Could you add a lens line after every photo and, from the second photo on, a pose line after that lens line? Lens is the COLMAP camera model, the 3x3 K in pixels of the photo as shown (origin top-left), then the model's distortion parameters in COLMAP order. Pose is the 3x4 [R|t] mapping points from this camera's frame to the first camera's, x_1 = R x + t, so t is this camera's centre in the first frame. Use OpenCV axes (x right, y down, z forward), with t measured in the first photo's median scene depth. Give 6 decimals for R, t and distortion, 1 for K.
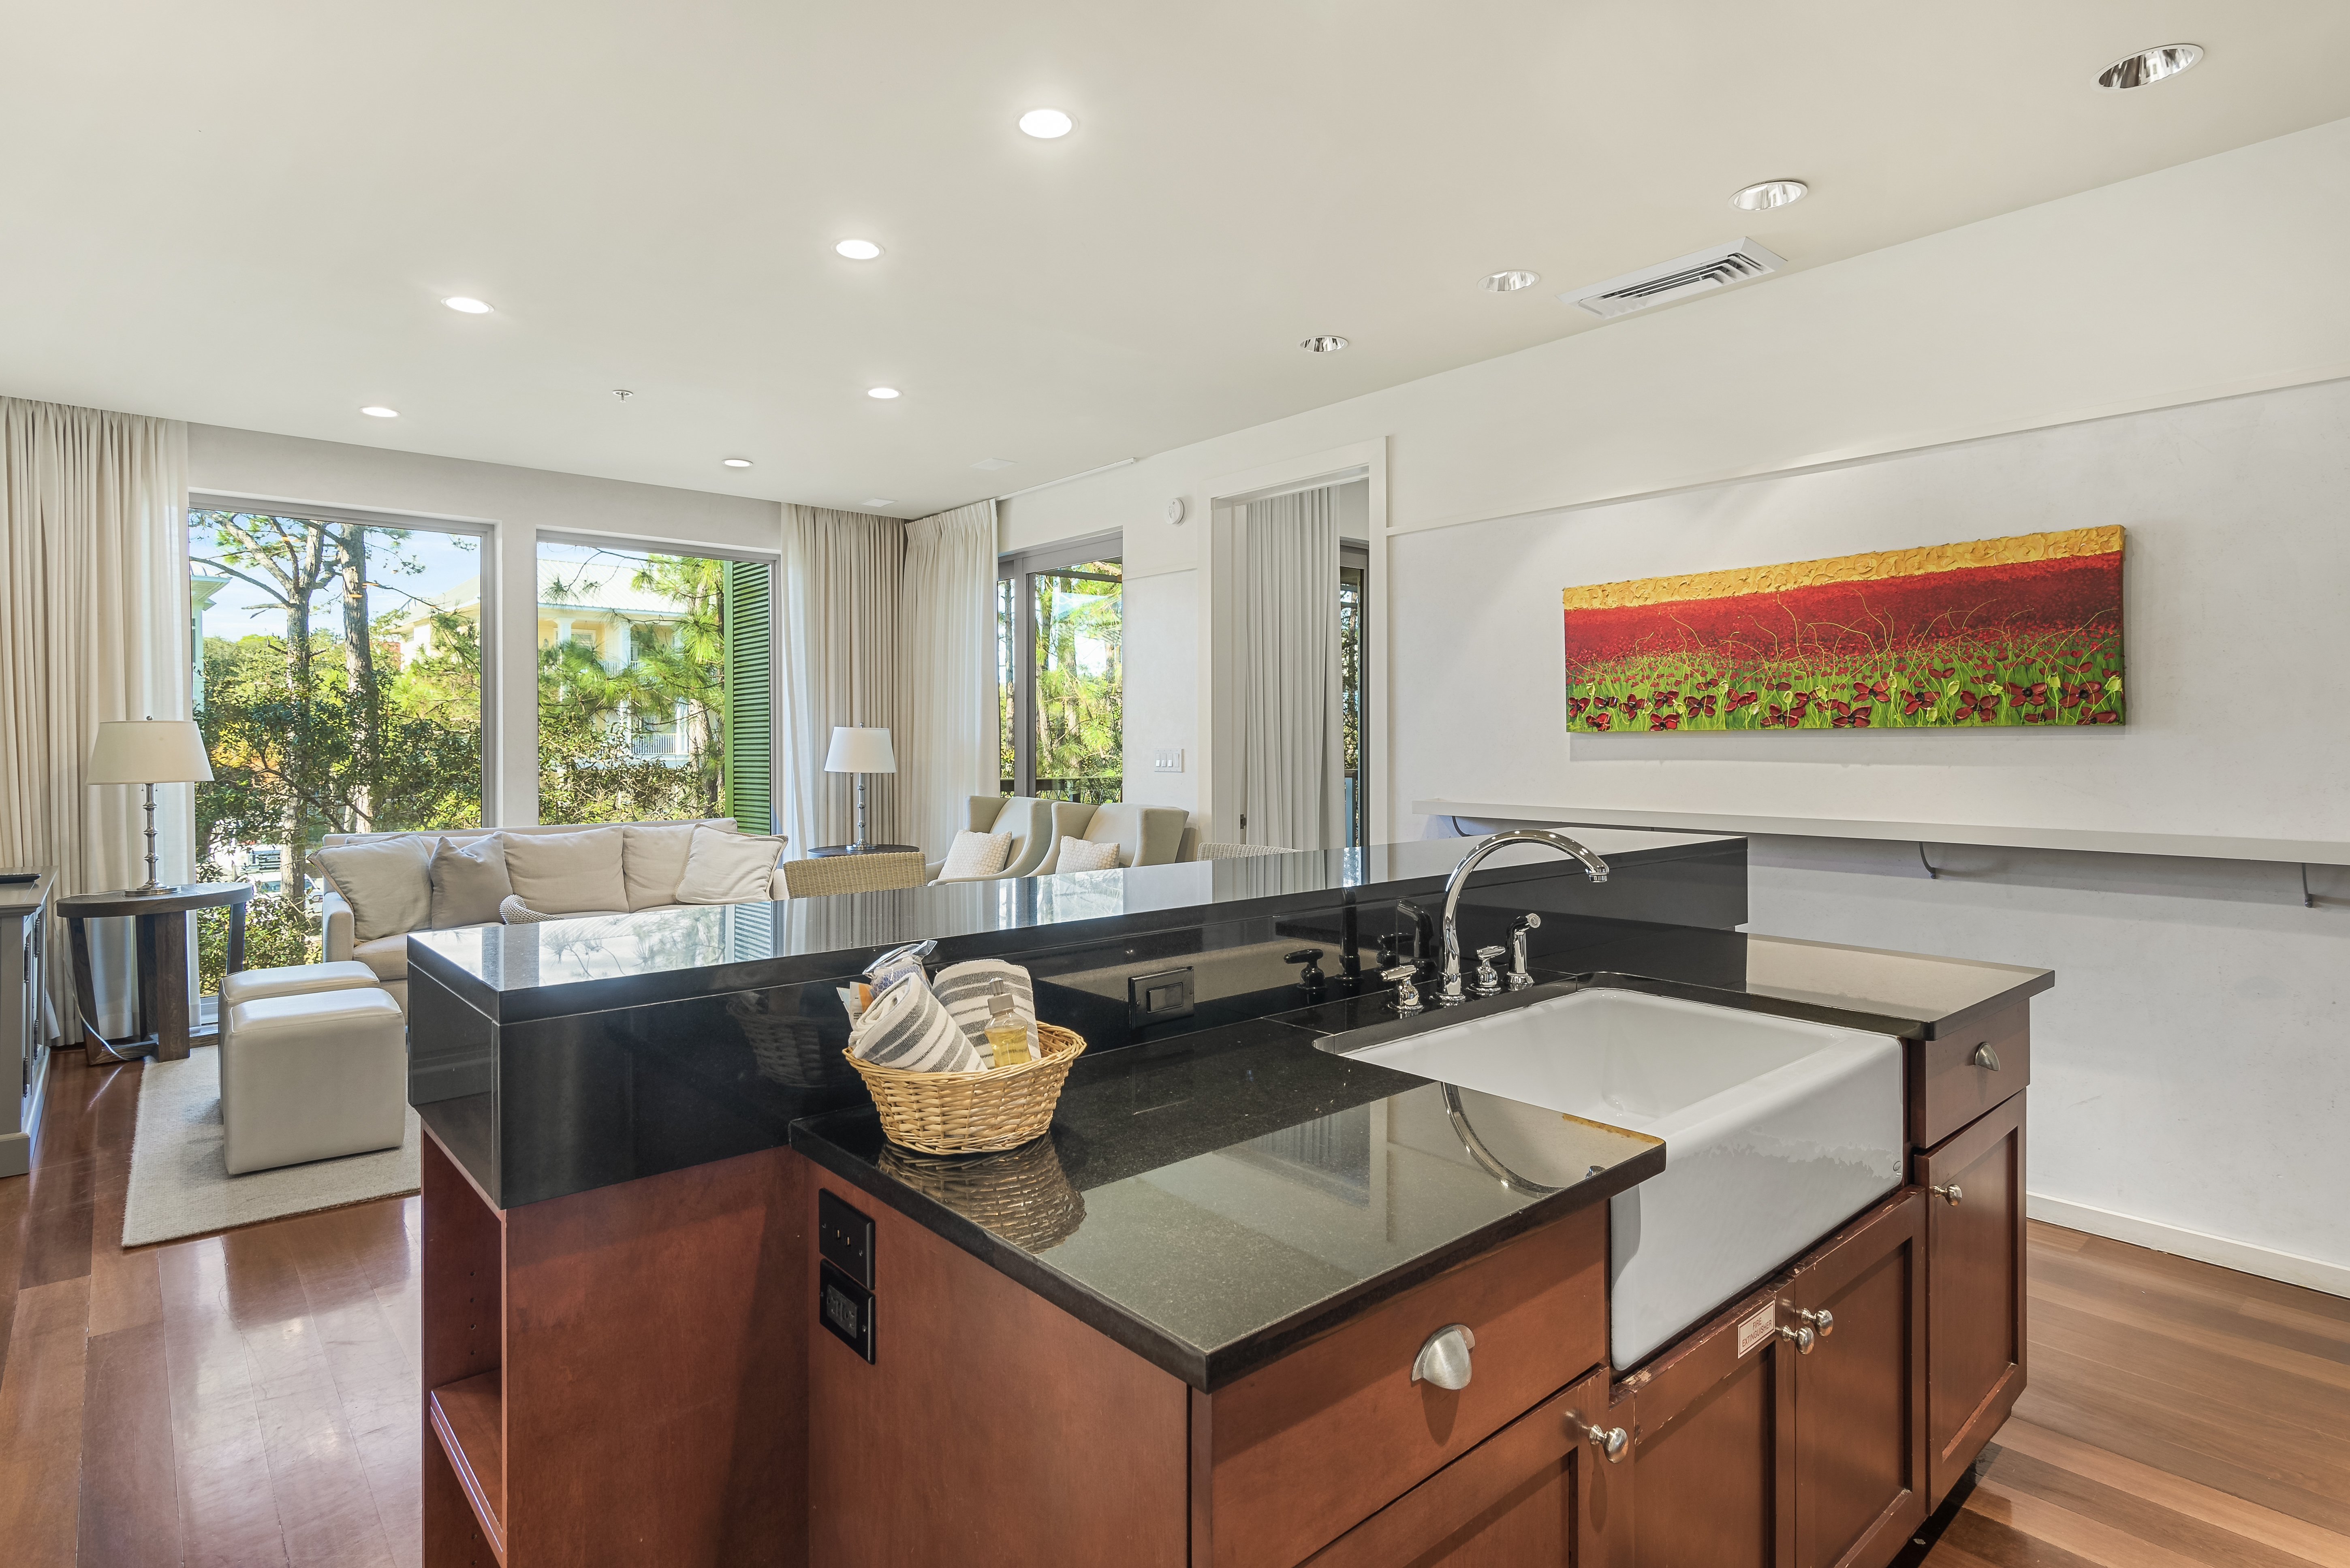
lens RADIAL K [[1161.4, 0, 1100.1], [0, 1161.4, 758.3], [0, 0, 1]] dist [0.006583, -0.001576]
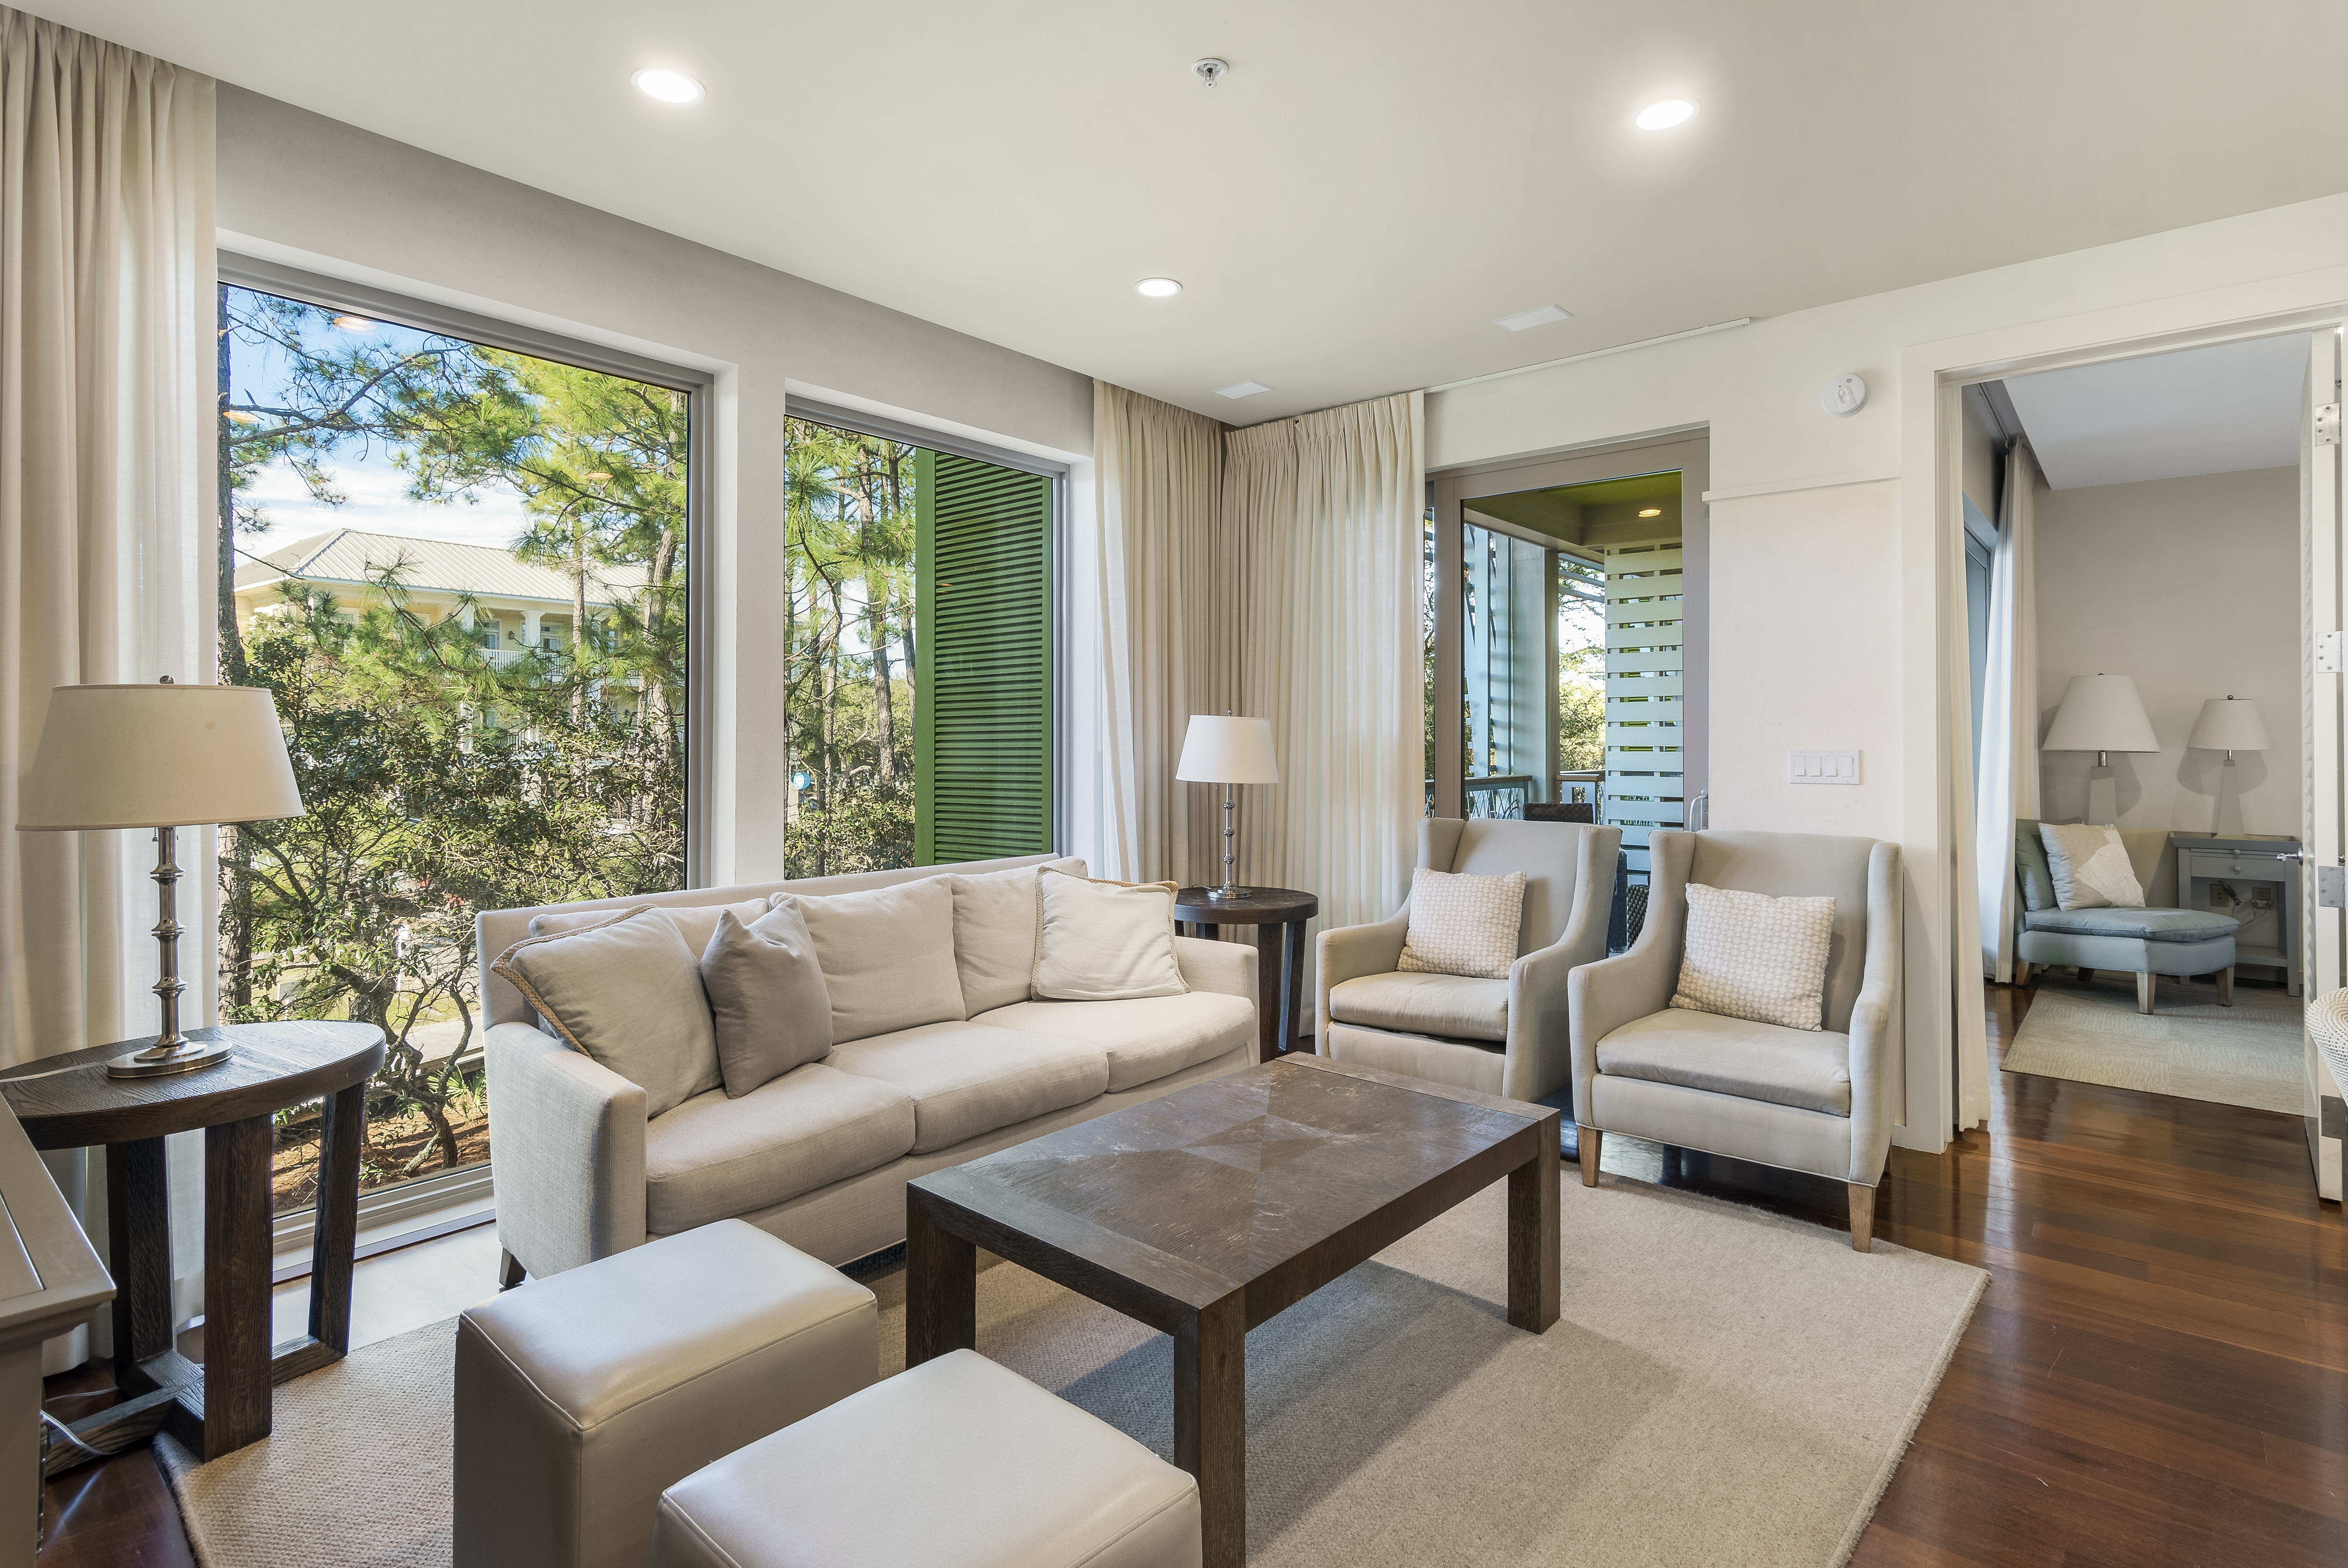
lens RADIAL K [[1160.3, 0, 1180.4], [0, 1160.3, 741.4], [0, 0, 1]] dist [0.006583, -0.001576]
pose [[0.985519, 0.002471, 0.169548, -0.454206], [-0.000229, 0.999912, -0.013243, -0.004449], [-0.169566, 0.013013, 0.985433, 0.437693]]
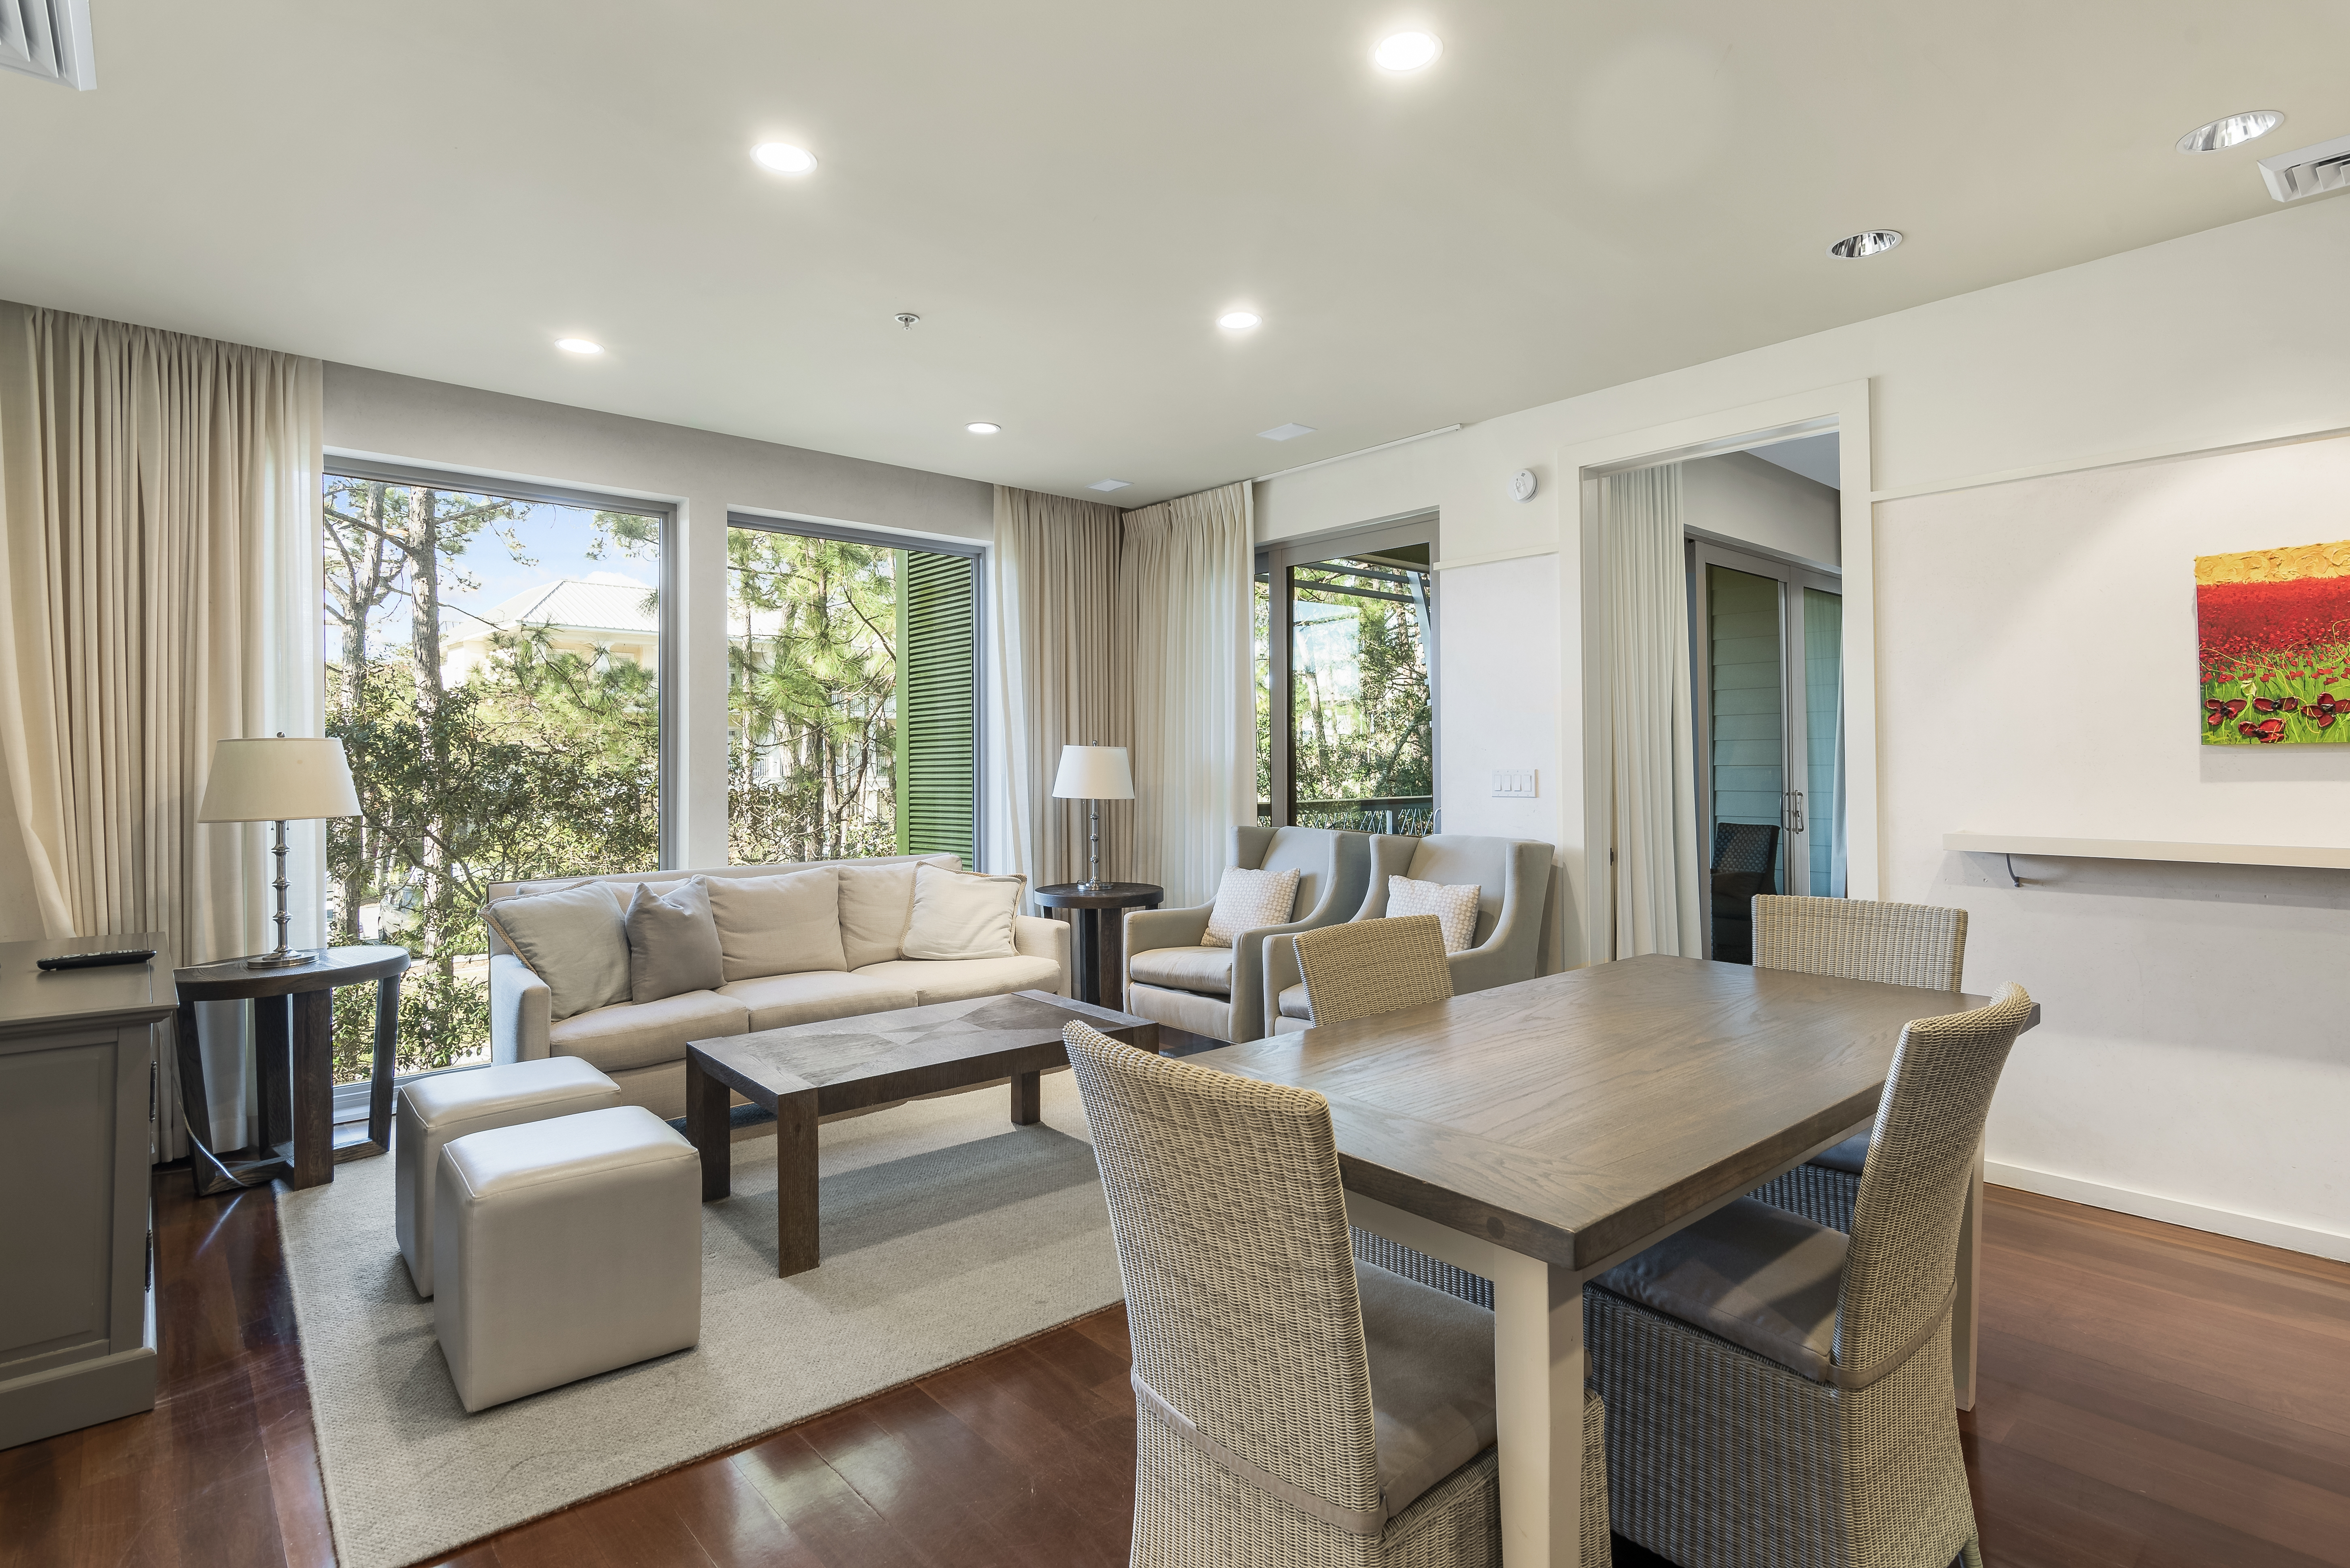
lens RADIAL K [[1161.3, 0, 1186.9], [0, 1161.3, 756.4], [0, 0, 1]] dist [0.006583, -0.001576]
pose [[0.999491, -0.003923, 0.031659, -0.219755], [0.004576, 0.999777, -0.020597, -0.001539], [-0.031571, 0.020731, 0.999286, 0.193231]]
